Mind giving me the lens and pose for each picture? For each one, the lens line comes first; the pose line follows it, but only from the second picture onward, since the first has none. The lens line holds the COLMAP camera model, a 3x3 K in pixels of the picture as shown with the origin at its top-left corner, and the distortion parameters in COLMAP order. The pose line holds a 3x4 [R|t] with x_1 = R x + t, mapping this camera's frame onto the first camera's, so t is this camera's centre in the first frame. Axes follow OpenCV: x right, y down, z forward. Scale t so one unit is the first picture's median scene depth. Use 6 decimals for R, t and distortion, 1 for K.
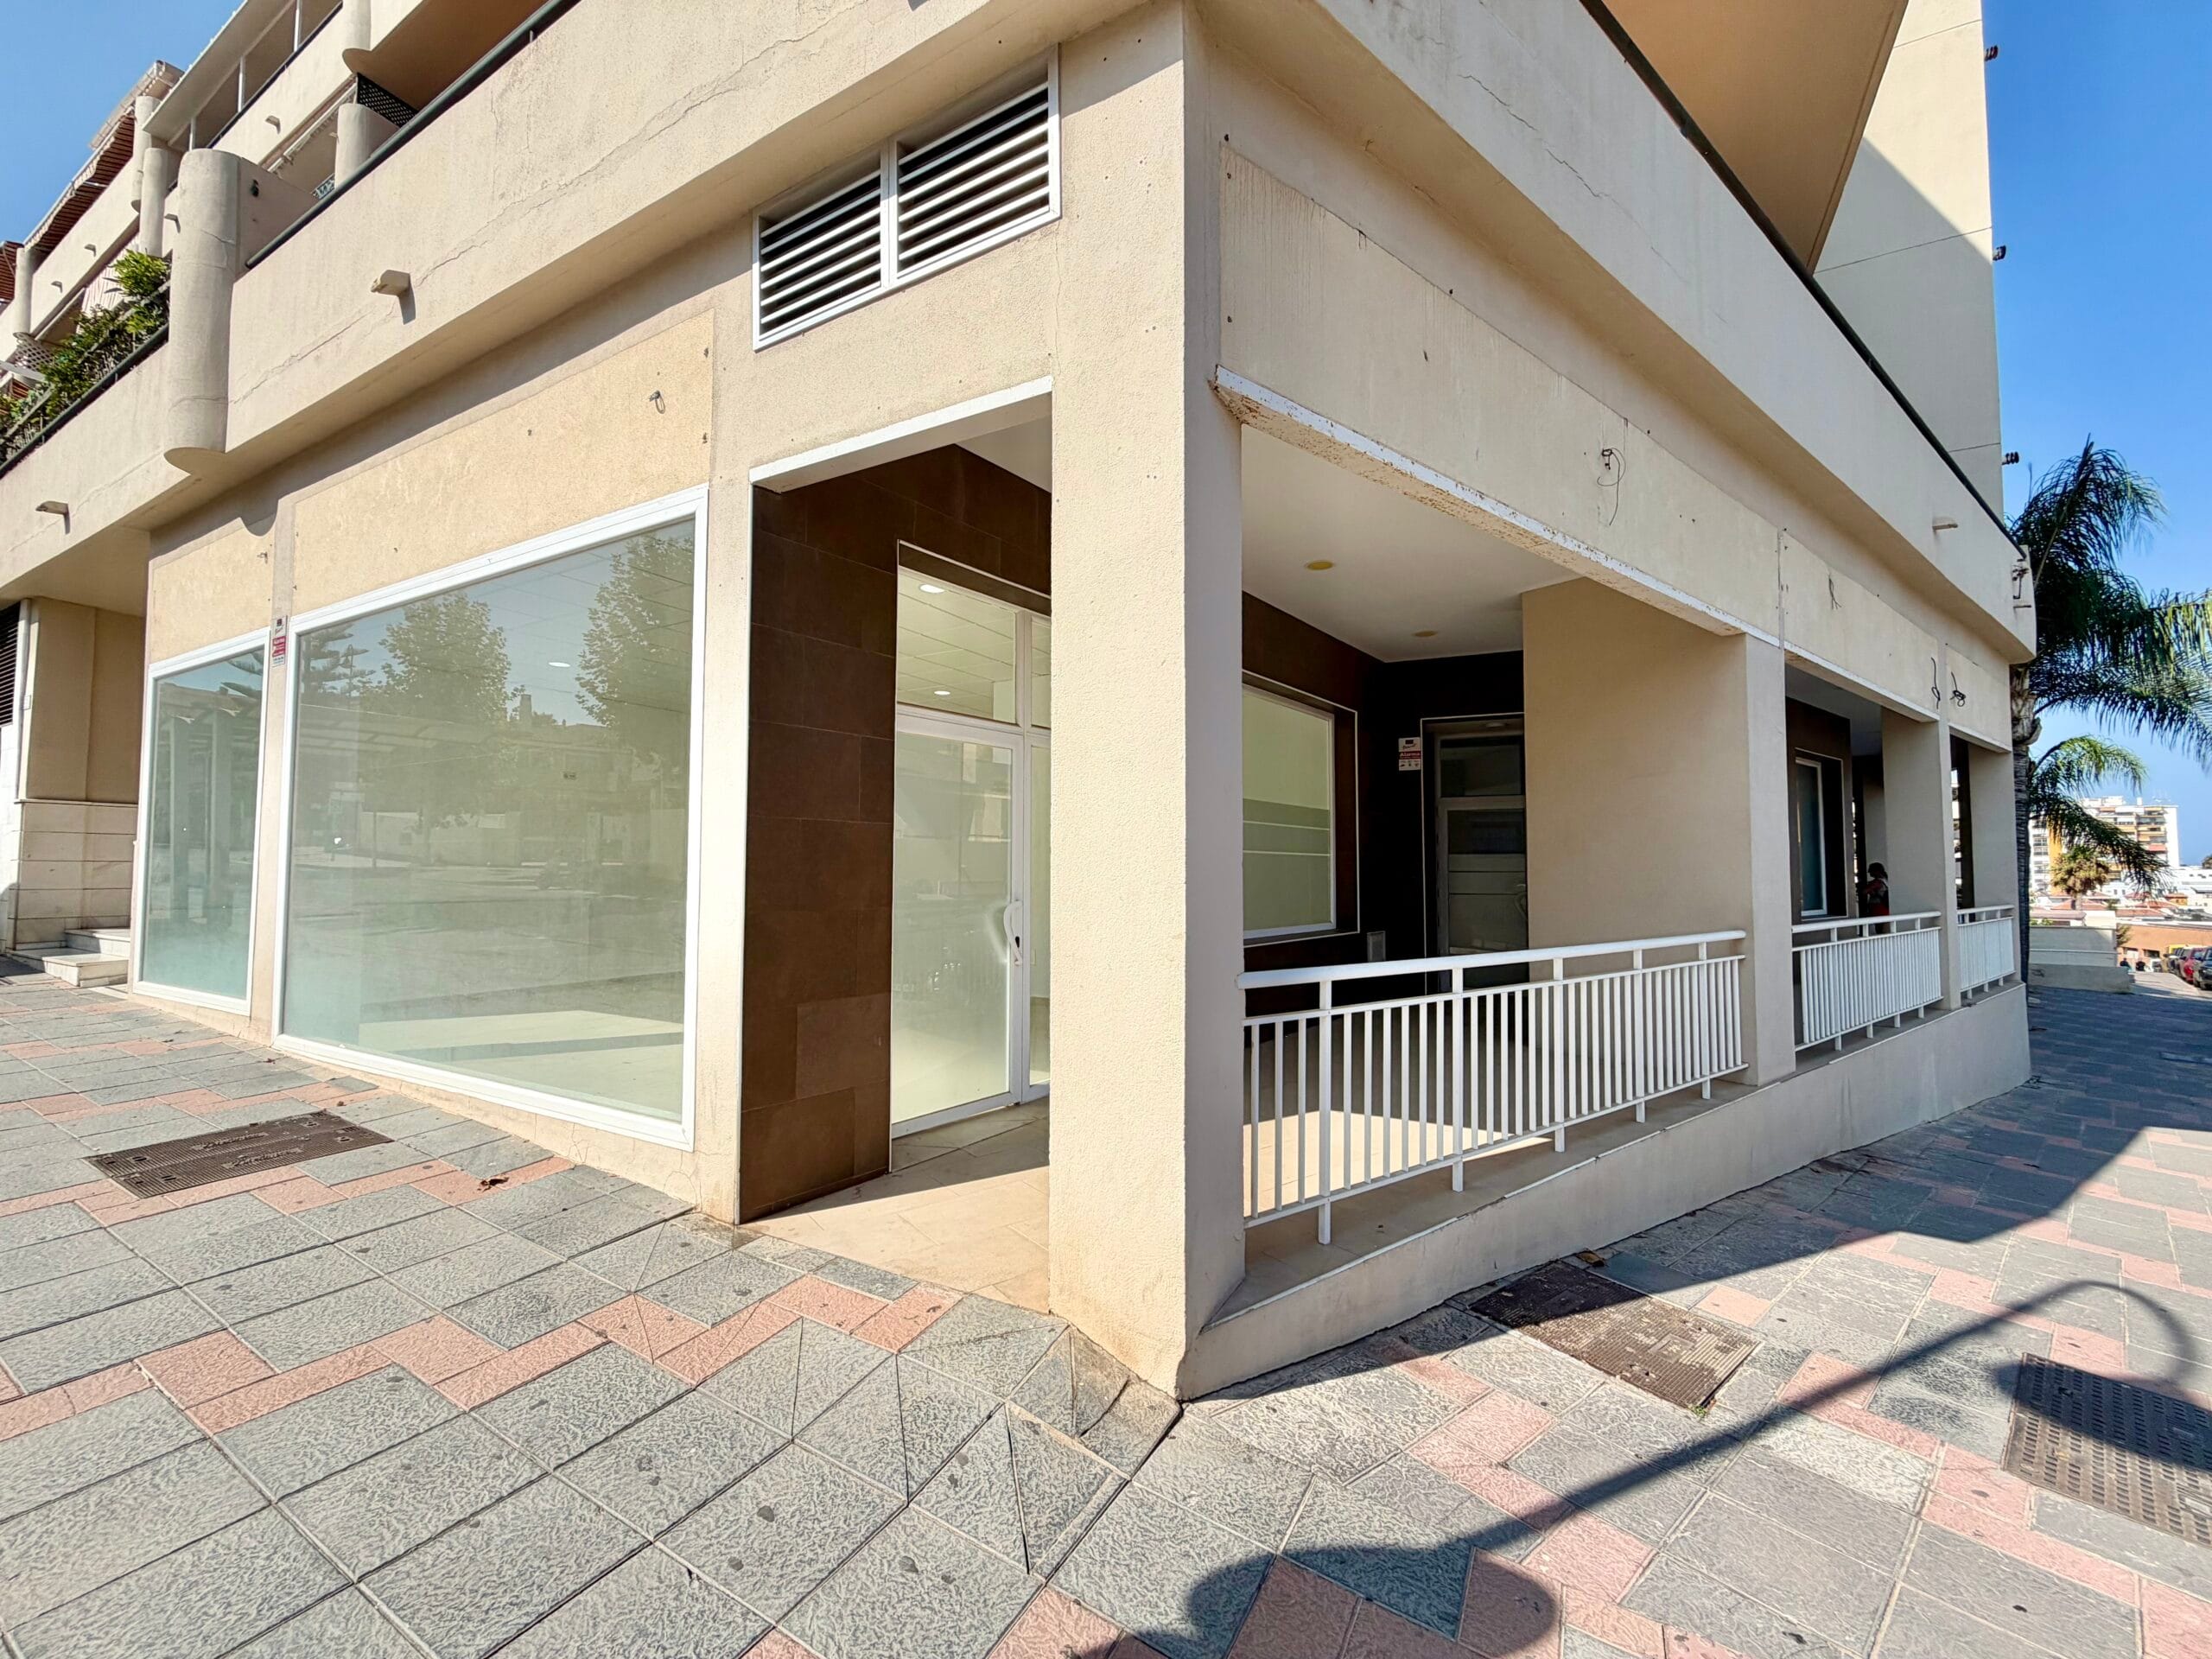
lens RADIAL K [[880.4, 0, 1106.0], [0, 880.4, 829.5], [0, 0, 1]] dist [-0.000105, 0.000259]
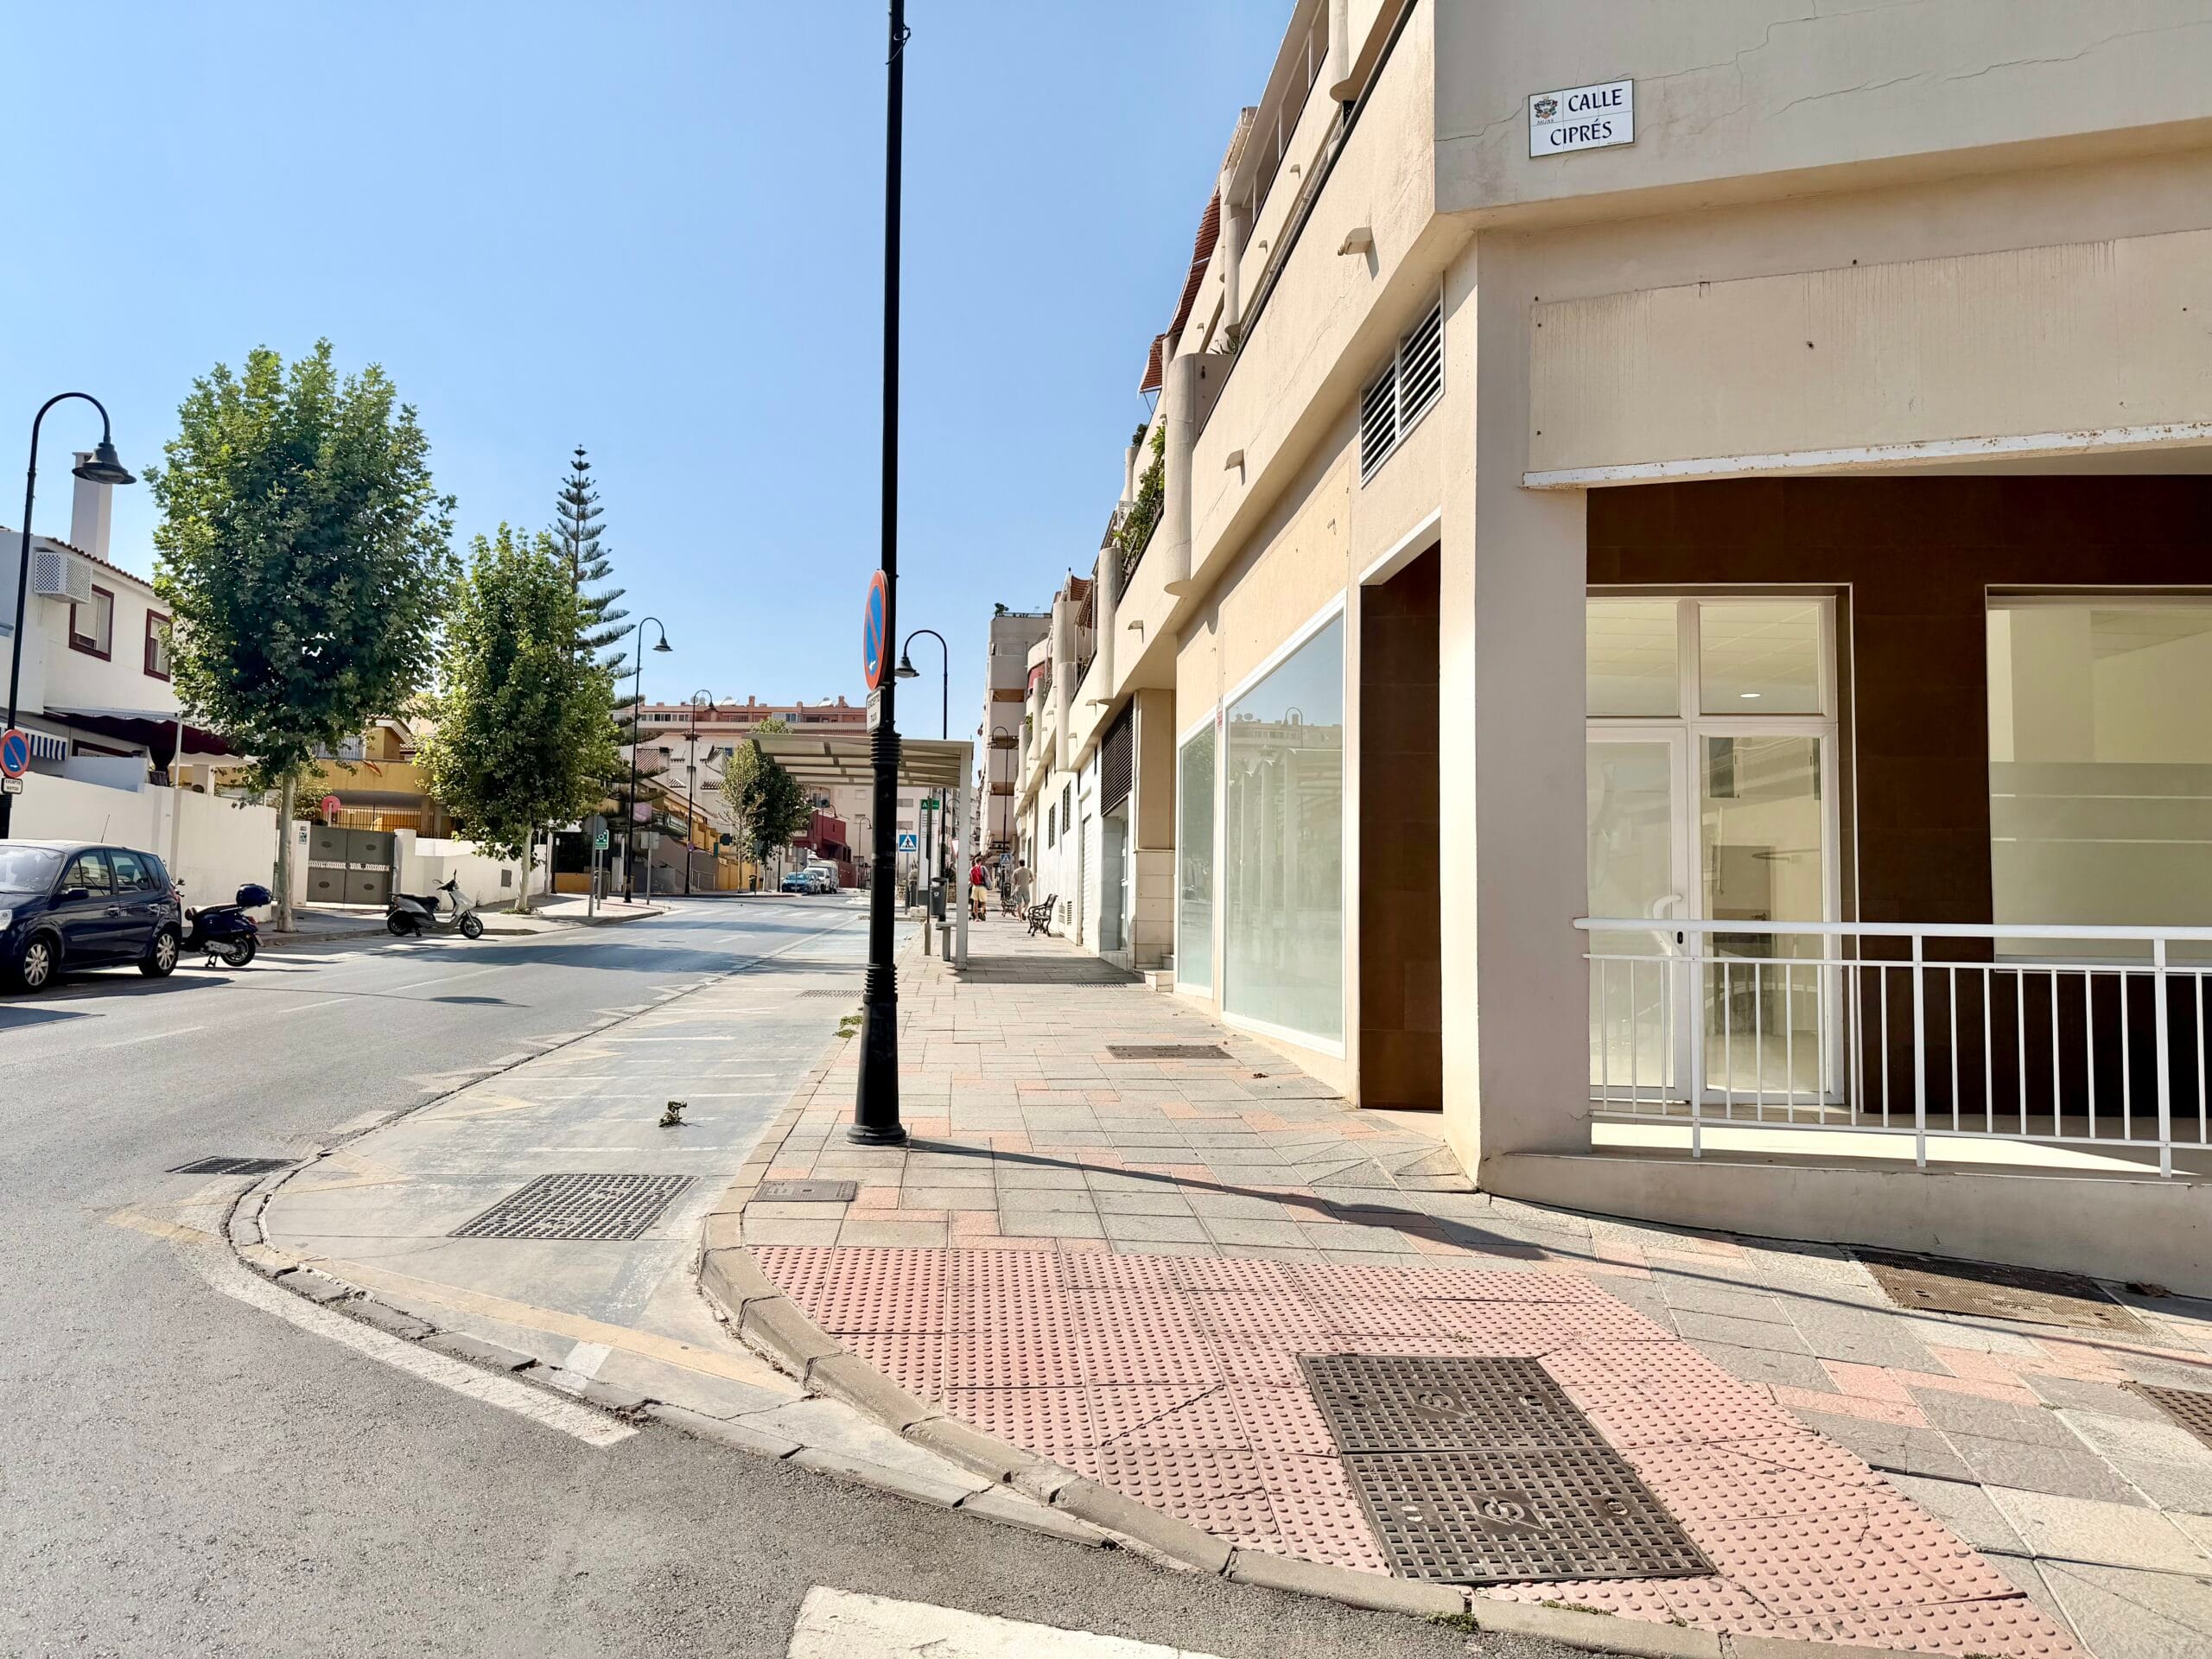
lens RADIAL K [[1534.3, 0, 1069.3], [0, 1534.3, 838.5], [0, 0, 1]] dist [-0.007914, -0.008242]
pose [[0.552688, -0.051357, -0.831804, 0.811326], [0.026639, 0.998678, -0.043960, 0.063496], [0.832962, 0.002137, 0.553326, -0.442021]]
